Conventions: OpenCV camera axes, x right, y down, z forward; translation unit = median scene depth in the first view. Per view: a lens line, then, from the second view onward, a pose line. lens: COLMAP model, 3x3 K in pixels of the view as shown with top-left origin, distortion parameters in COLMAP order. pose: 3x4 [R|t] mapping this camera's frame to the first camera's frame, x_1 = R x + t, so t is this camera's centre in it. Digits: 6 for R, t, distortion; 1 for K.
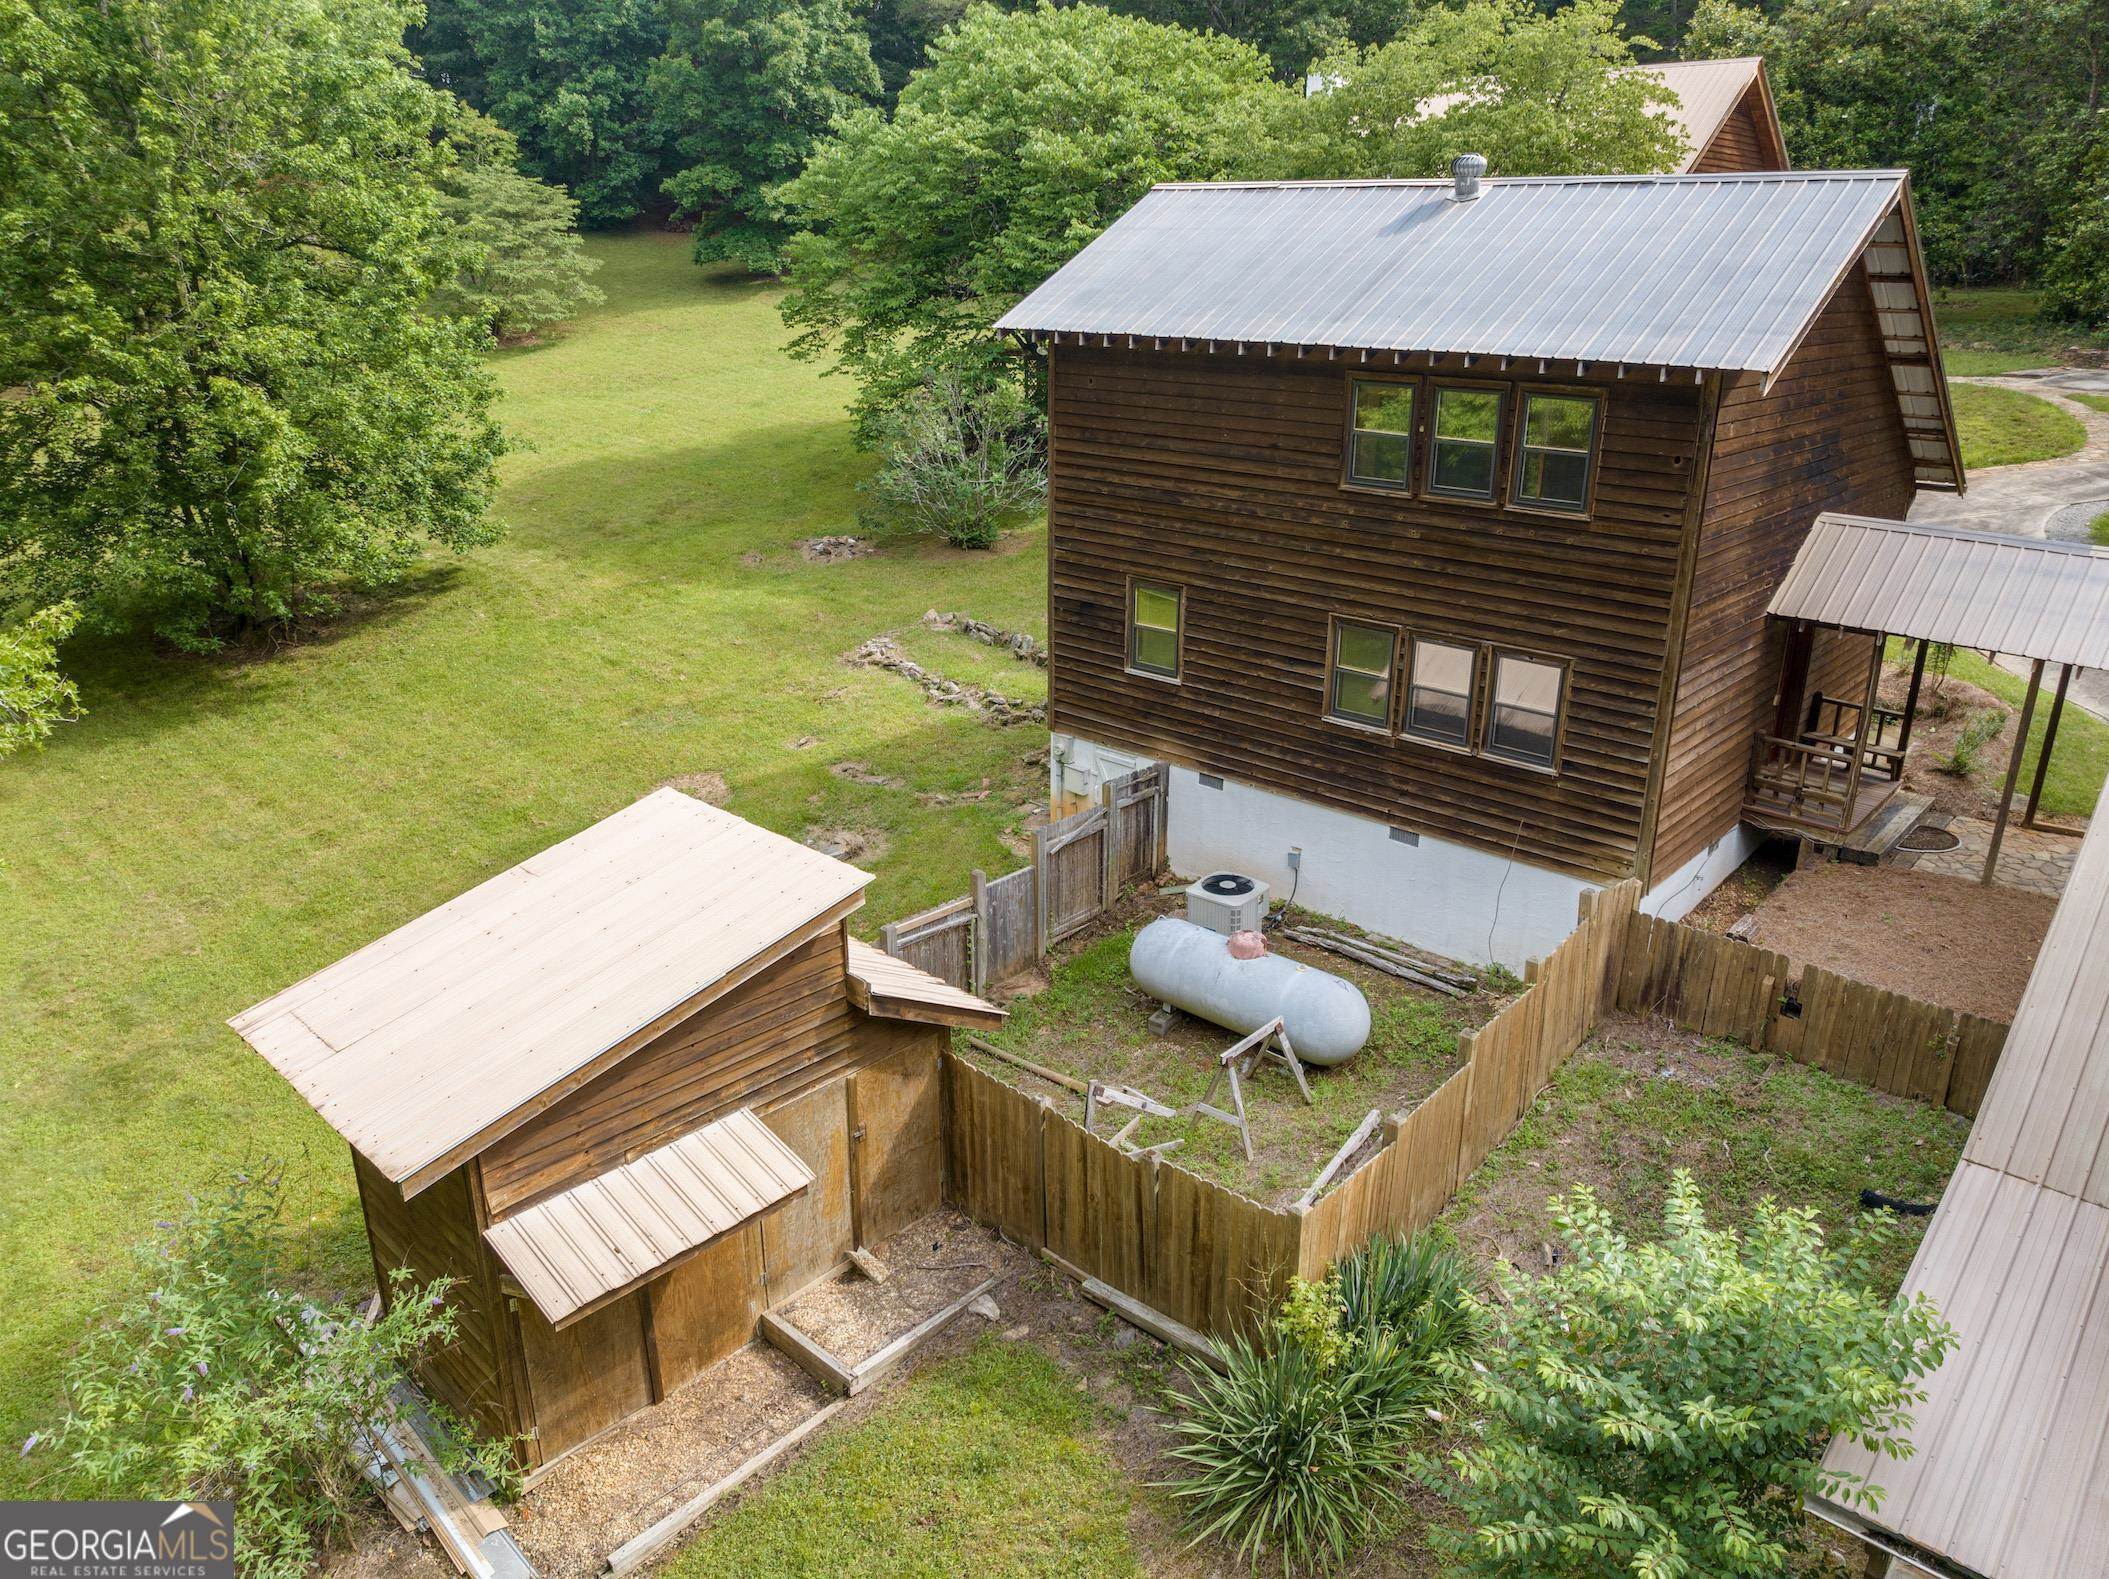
lens RADIAL K [[1490.9, 0, 1054.8], [0, 1490.9, 805.3], [0, 0, 1]] dist [-0.051932, 0.023764]
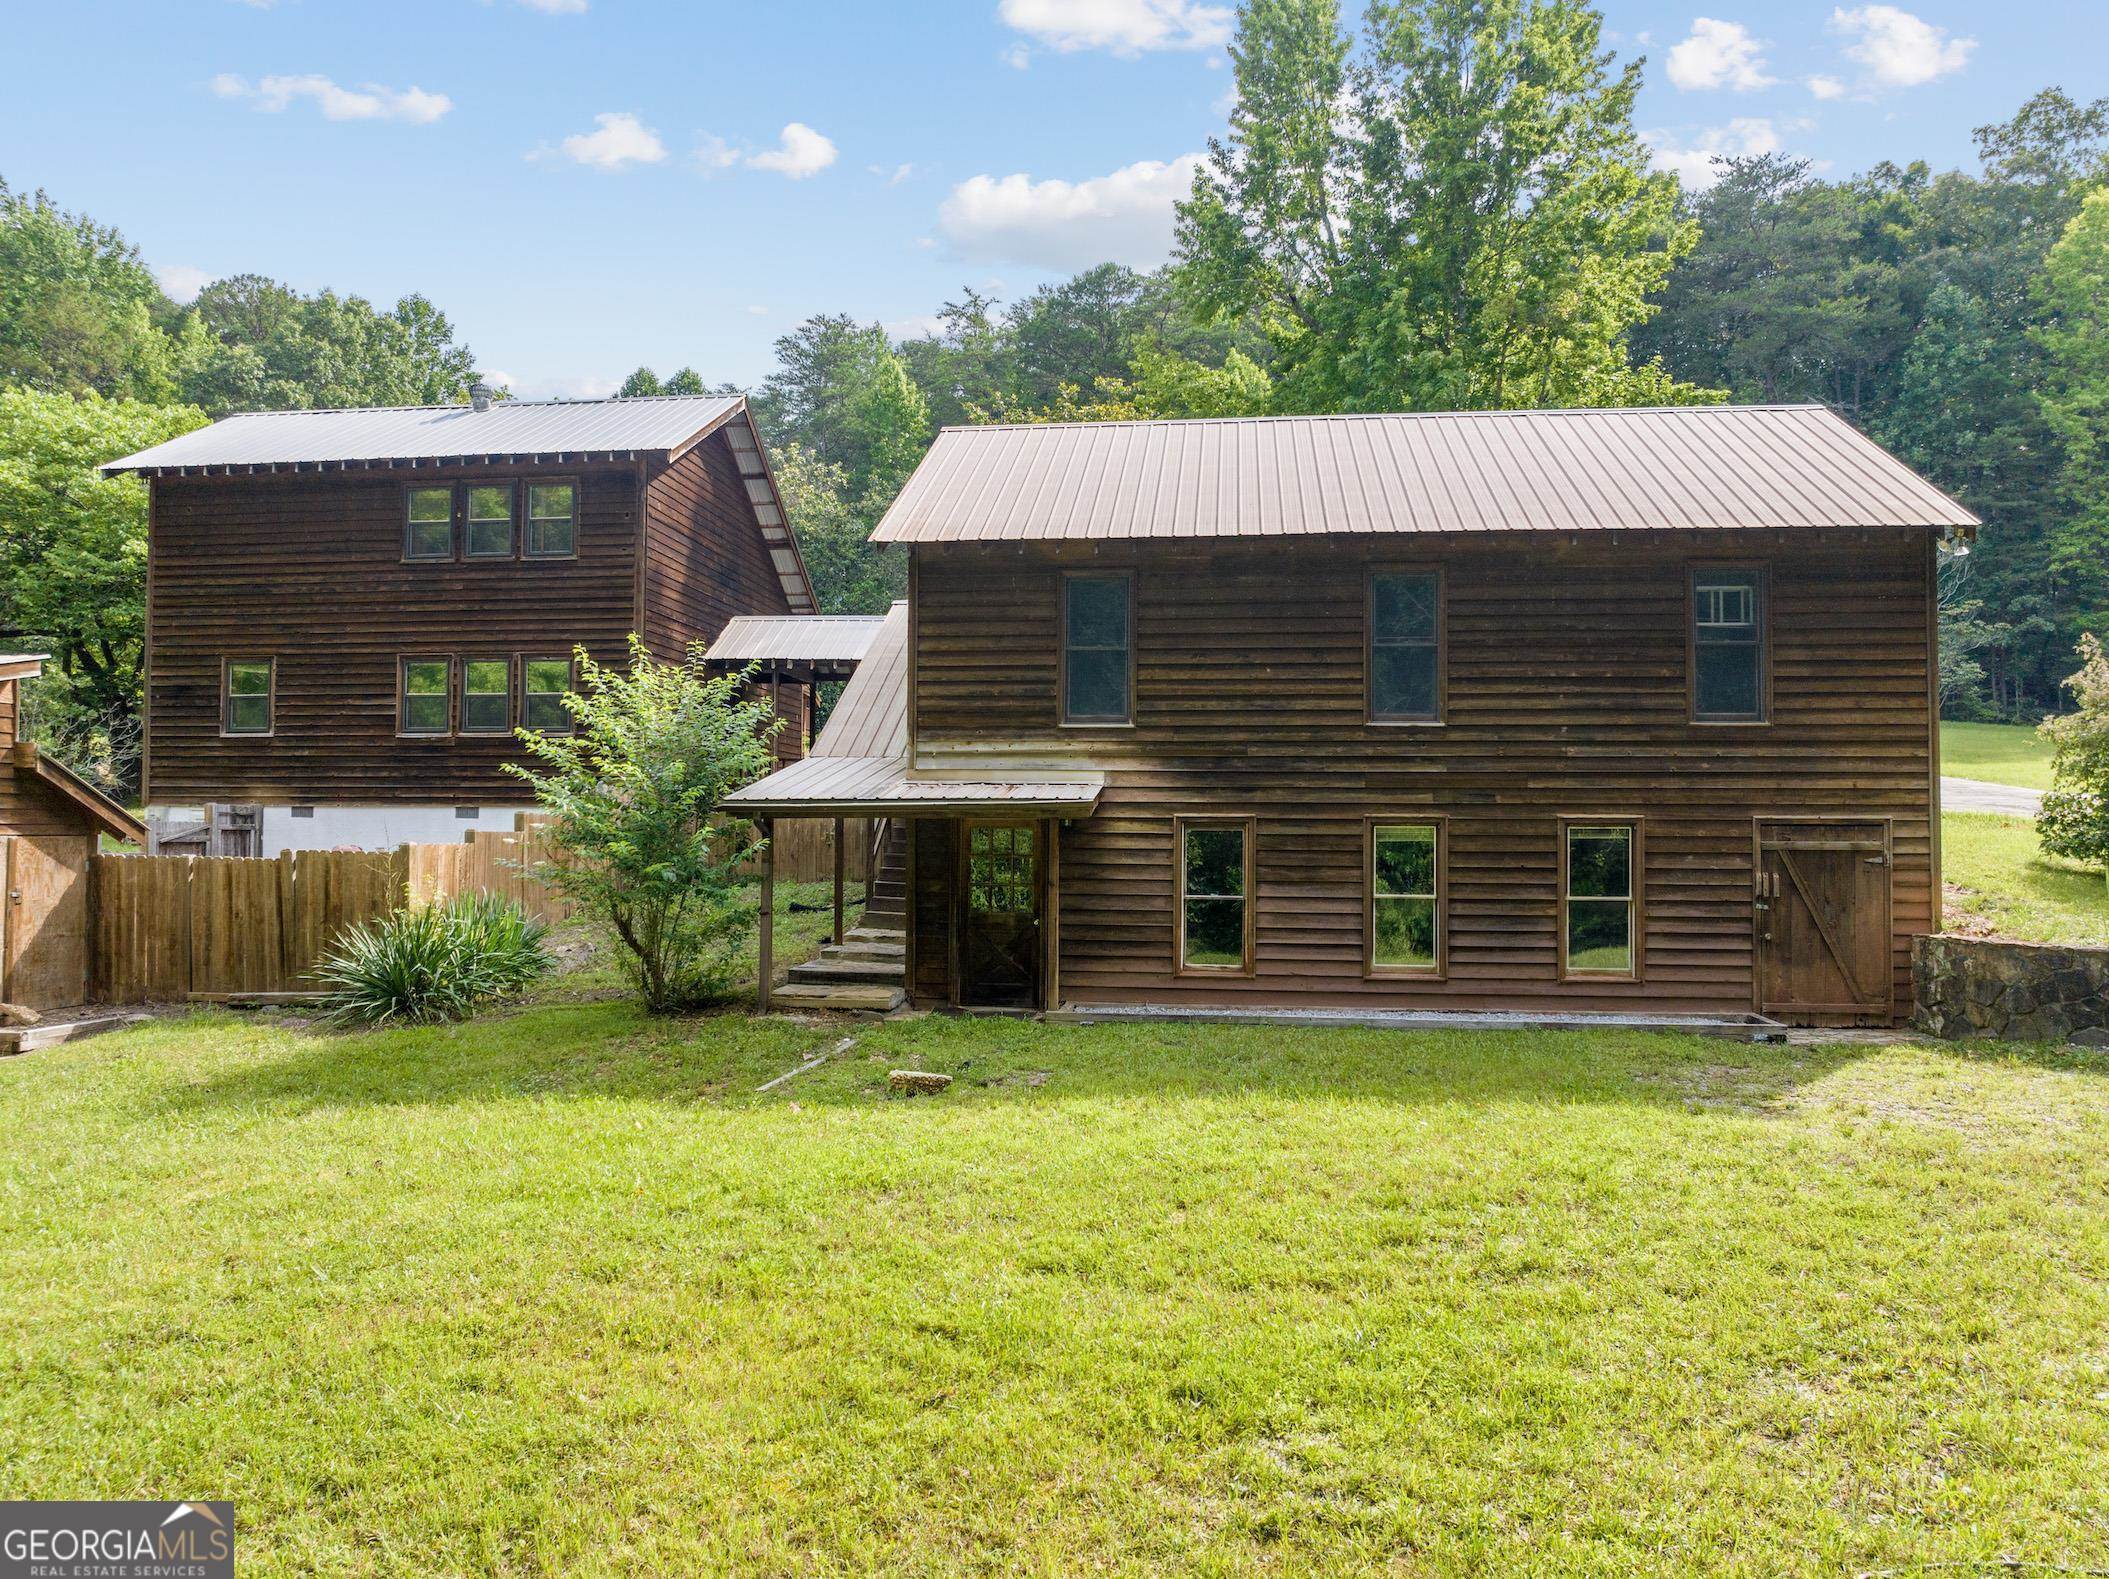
lens RADIAL K [[1501.9, 0, 1049.7], [0, 1501.9, 797.2], [0, 0, 1]] dist [-0.051823, 0.025260]
pose [[0.821159, 0.015103, 0.570499, -0.085929], [0.197091, 0.930640, -0.308324, 0.462700], [-0.535586, 0.365623, 0.761227, -0.261640]]
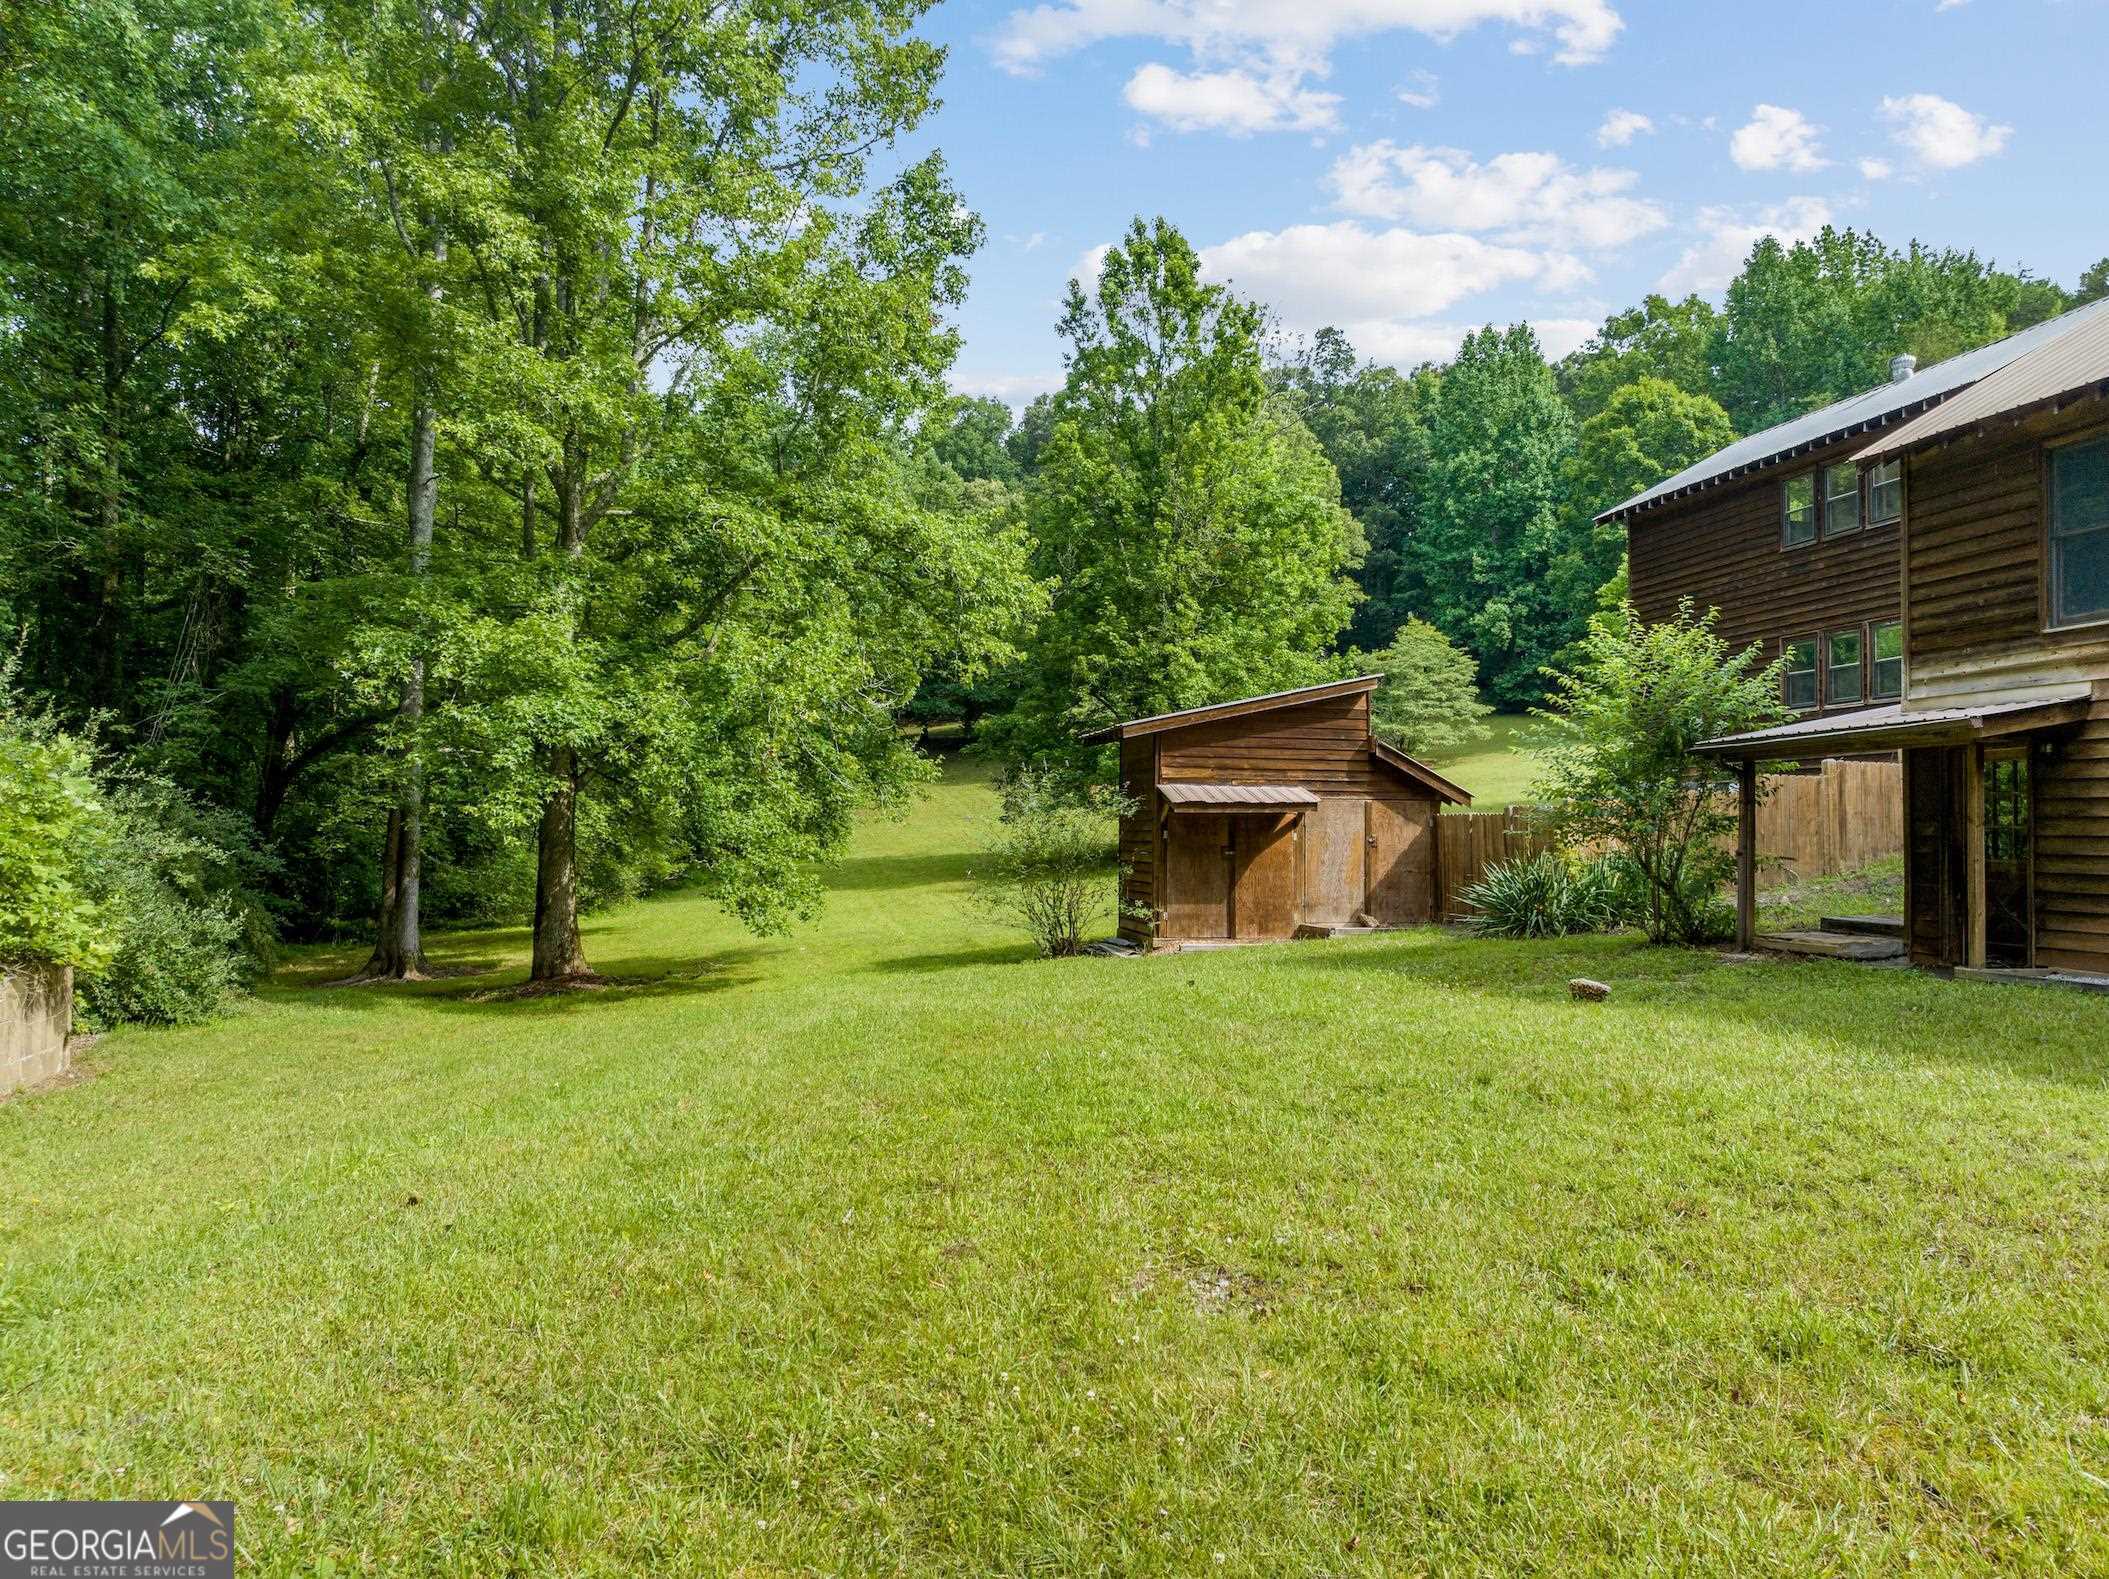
lens RADIAL K [[1501.9, 0, 1049.7], [0, 1501.9, 797.2], [0, 0, 1]] dist [-0.051823, 0.025260]
pose [[0.810775, -0.011685, -0.585242, 0.401287], [-0.210702, 0.926958, -0.310408, 0.543364], [0.546122, 0.374982, 0.749092, -0.367857]]
